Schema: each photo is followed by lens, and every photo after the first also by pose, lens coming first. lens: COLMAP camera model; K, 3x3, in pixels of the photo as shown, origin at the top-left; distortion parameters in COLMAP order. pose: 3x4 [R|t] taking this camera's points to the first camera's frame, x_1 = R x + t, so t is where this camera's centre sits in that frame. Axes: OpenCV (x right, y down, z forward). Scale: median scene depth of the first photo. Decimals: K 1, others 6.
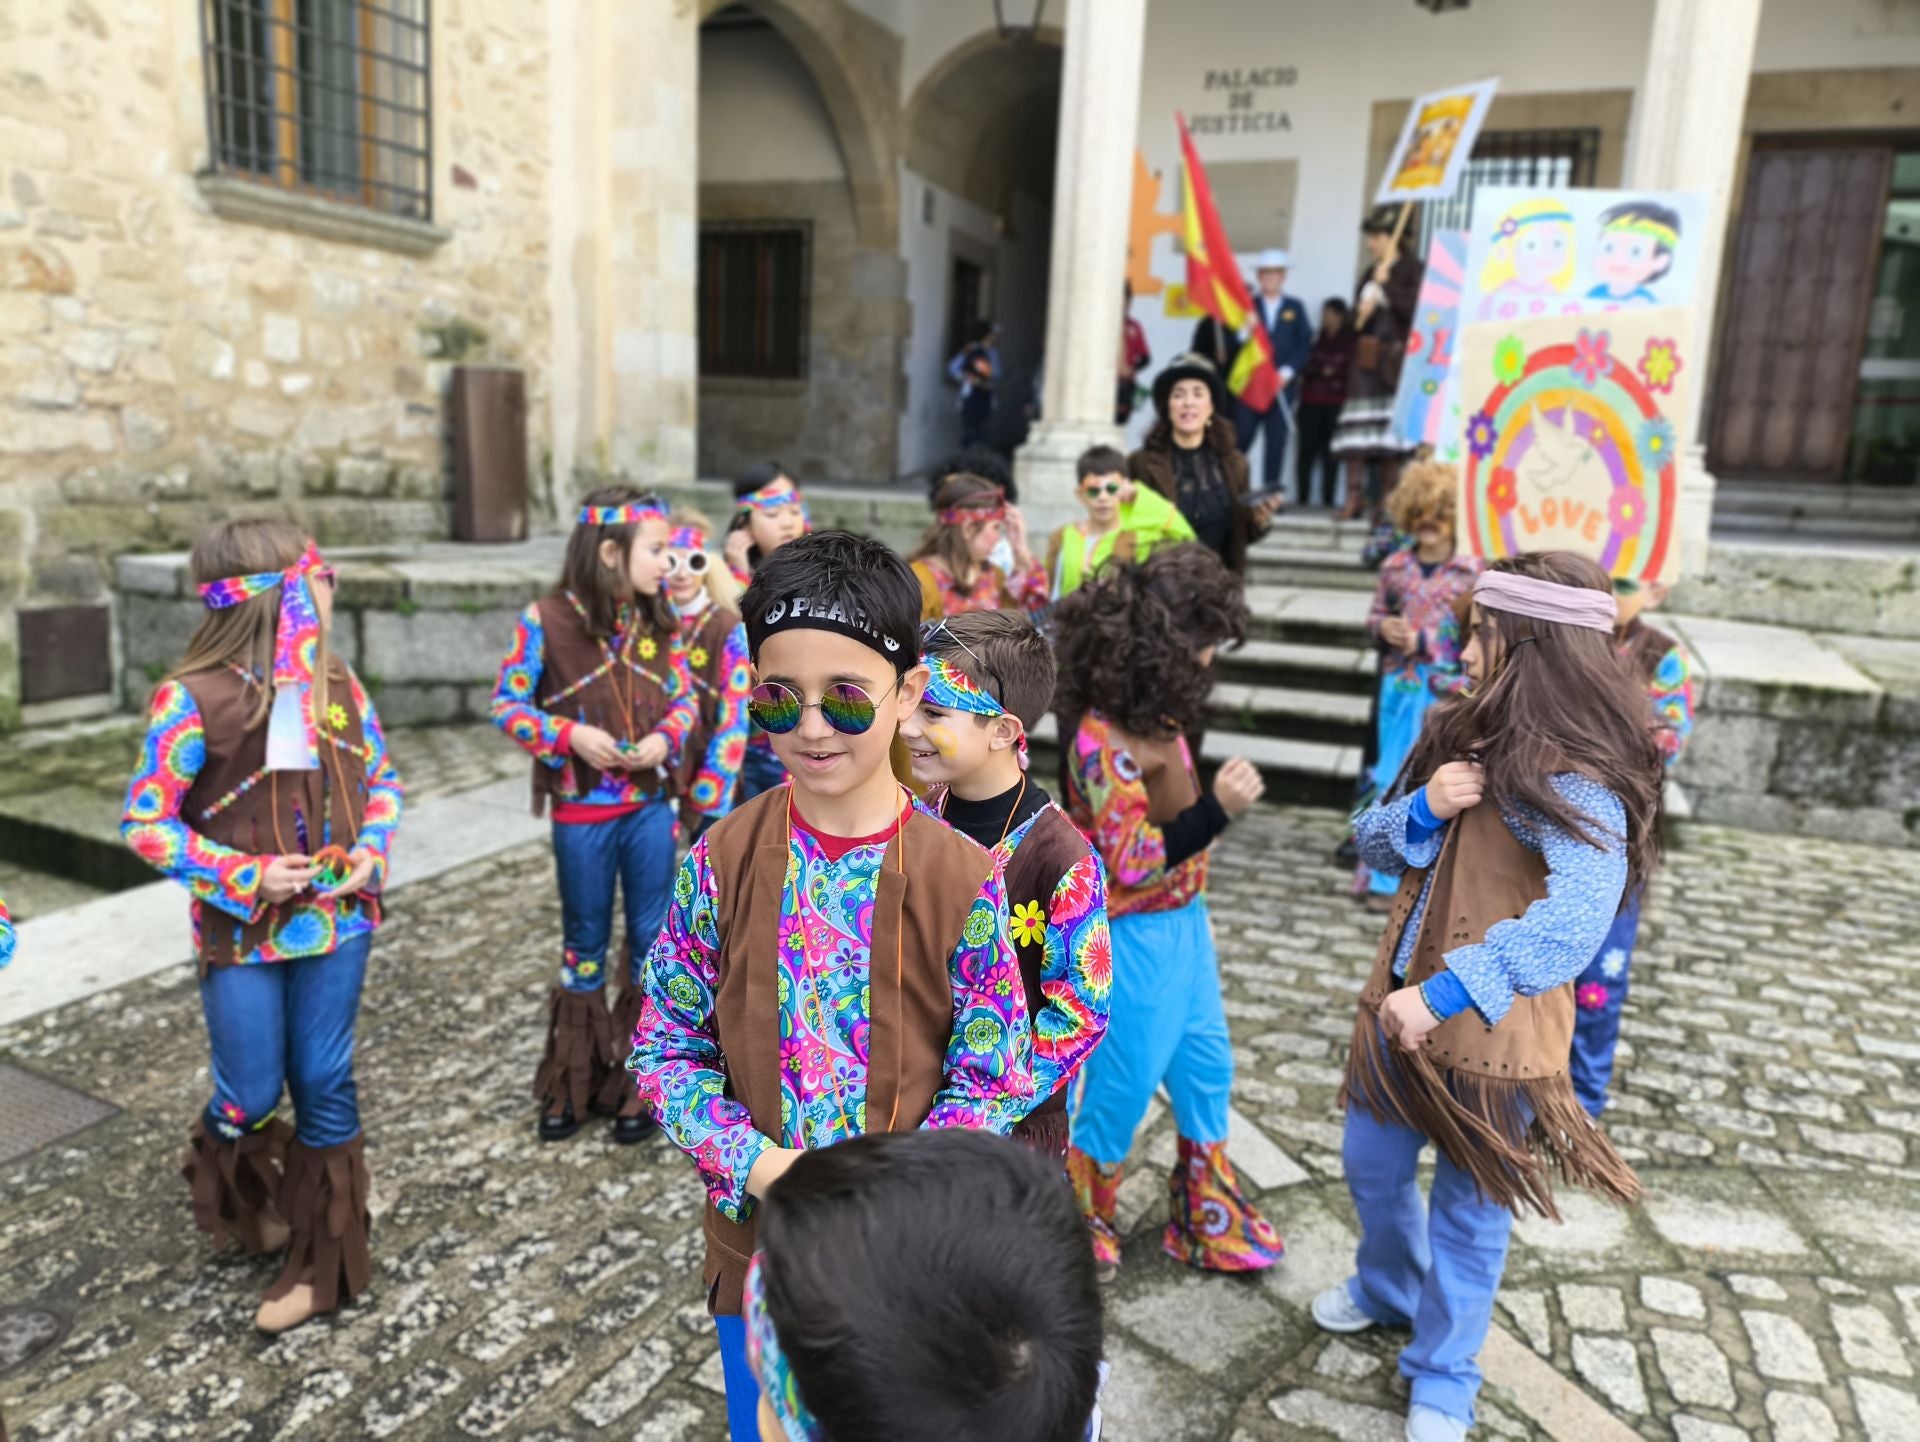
lens RADIAL K [[1398.7, 0, 967.2], [0, 1398.7, 726.7], [0, 0, 1]] dist [0.038261, -0.045826]
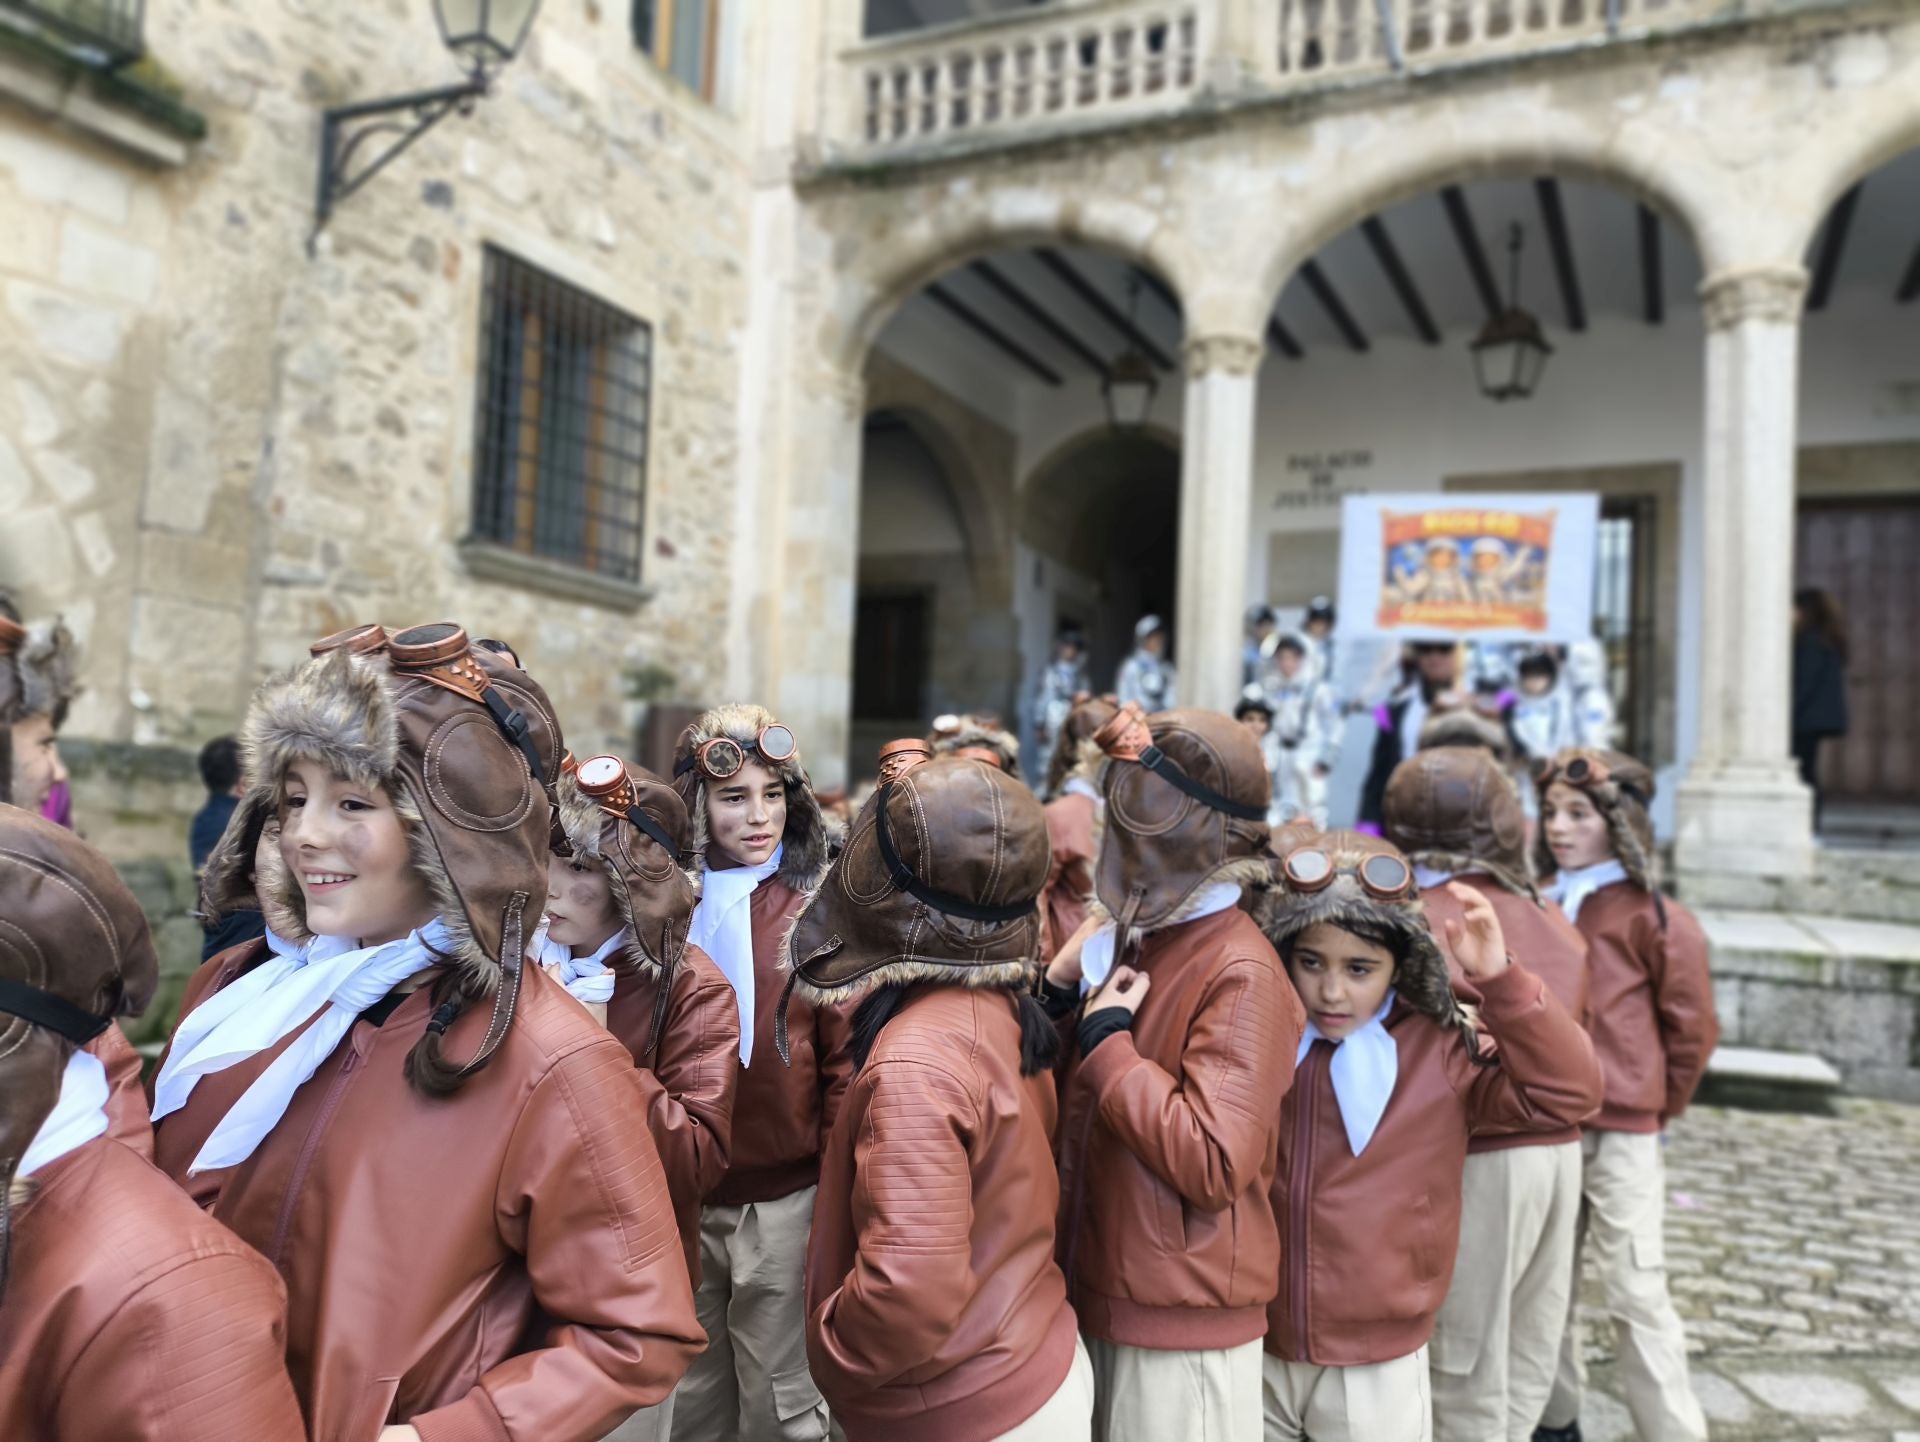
lens RADIAL K [[1398.7, 0, 980.1], [0, 1398.7, 750.7], [0, 0, 1]] dist [0.038261, -0.045826]
pose [[0.999311, -0.007334, -0.036376, -0.077278], [-0.001459, 0.971746, -0.236024, 0.057509], [0.037080, 0.235914, 0.971066, -0.090619]]
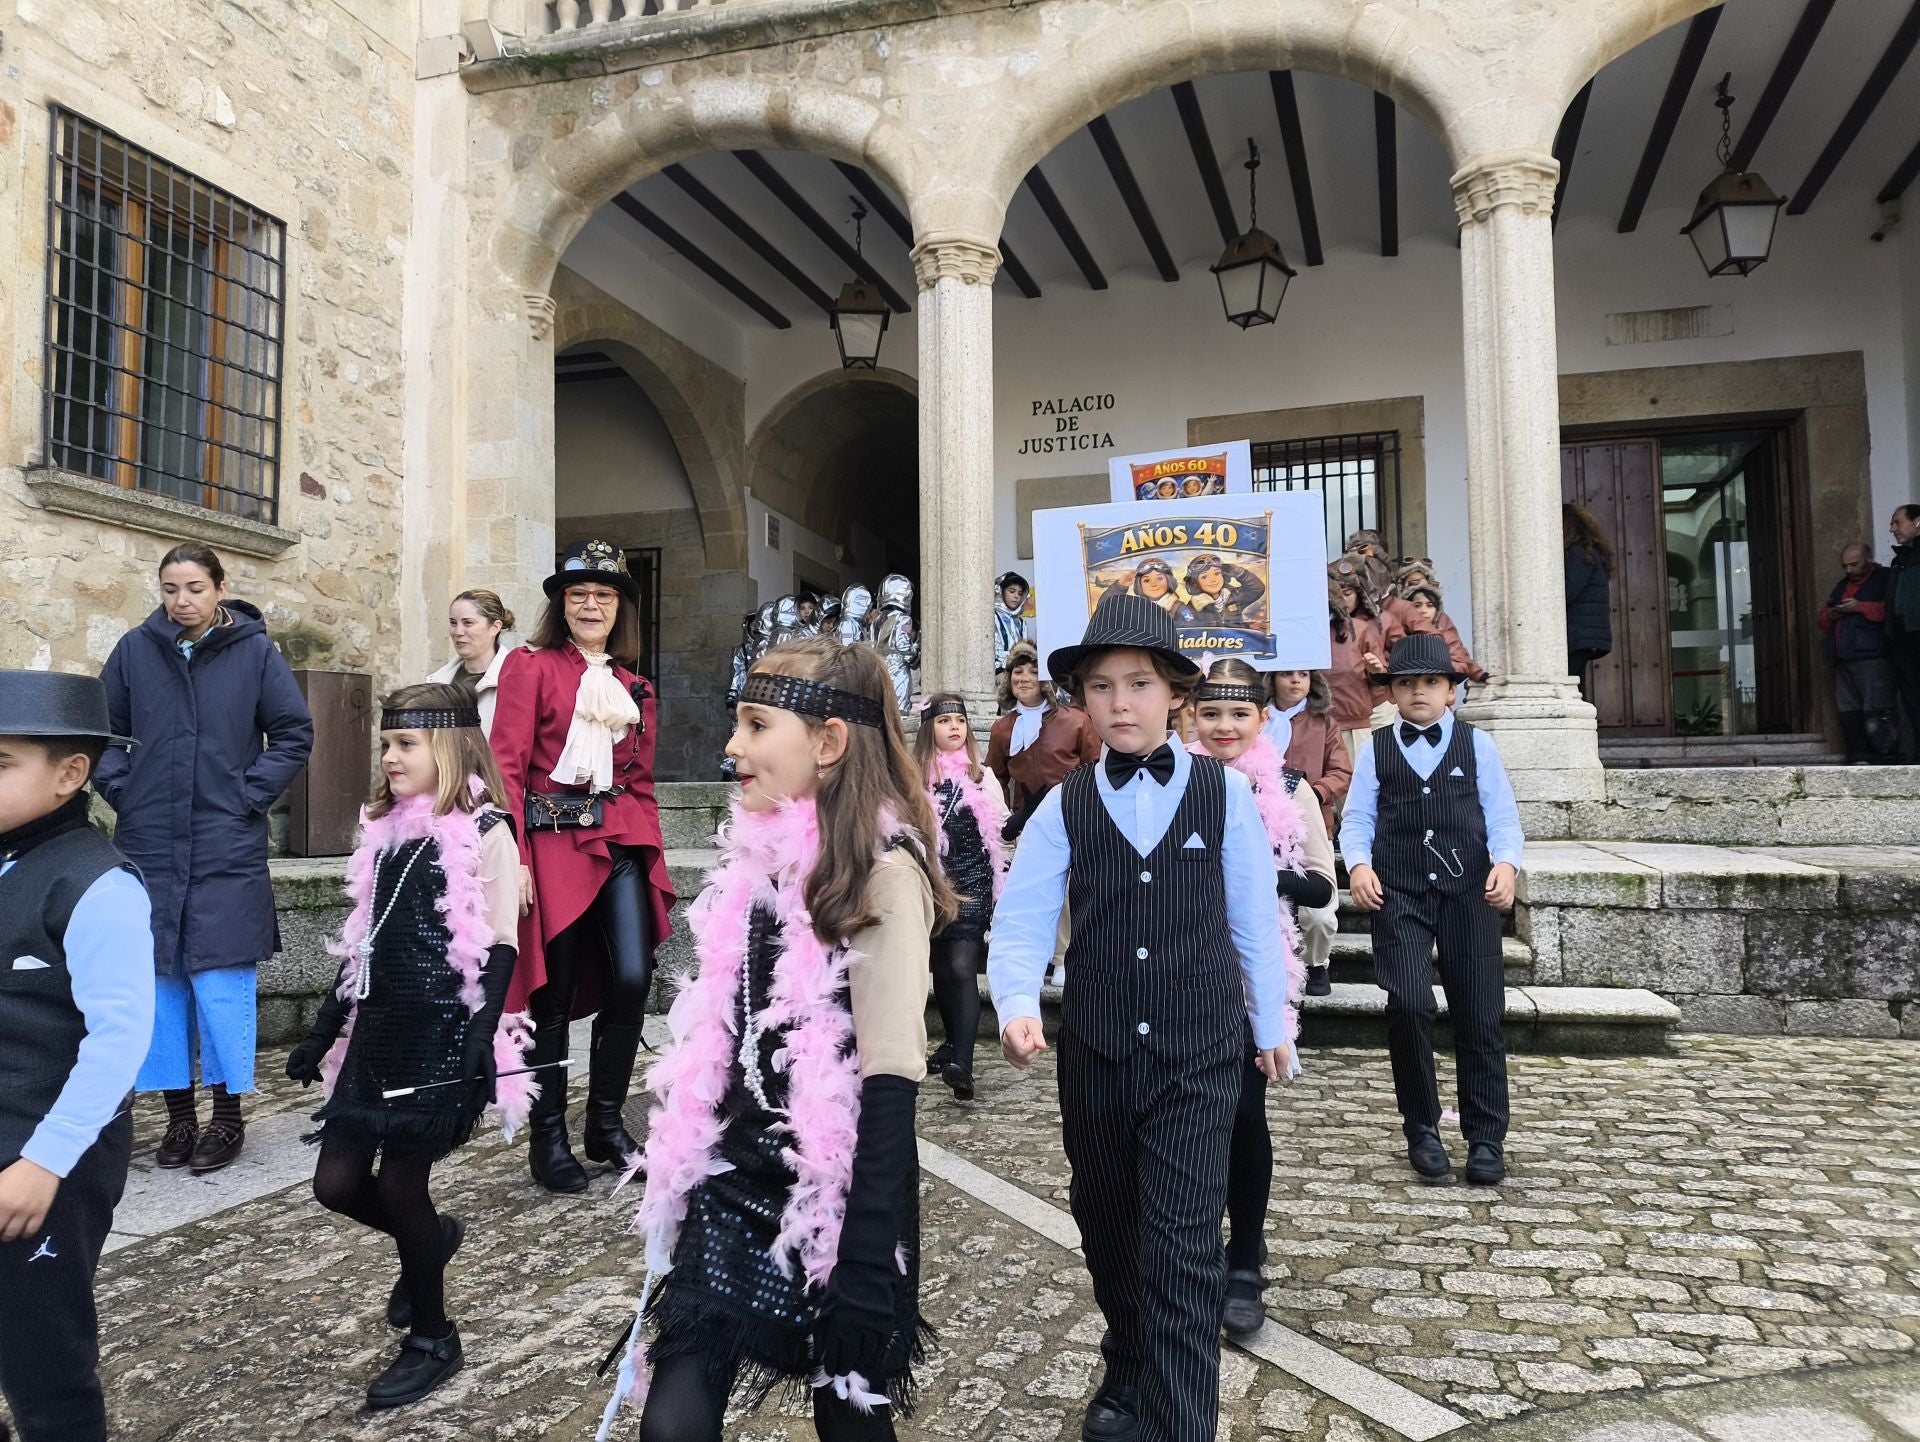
lens RADIAL K [[1398.7, 0, 946.6], [0, 1398.7, 709.8], [0, 0, 1]] dist [0.038261, -0.045826]
pose [[0.992109, -0.048566, 0.115592, -0.056200], [0.076679, 0.964448, -0.252905, 0.053396], [-0.099200, 0.259773, 0.960561, 0.079373]]
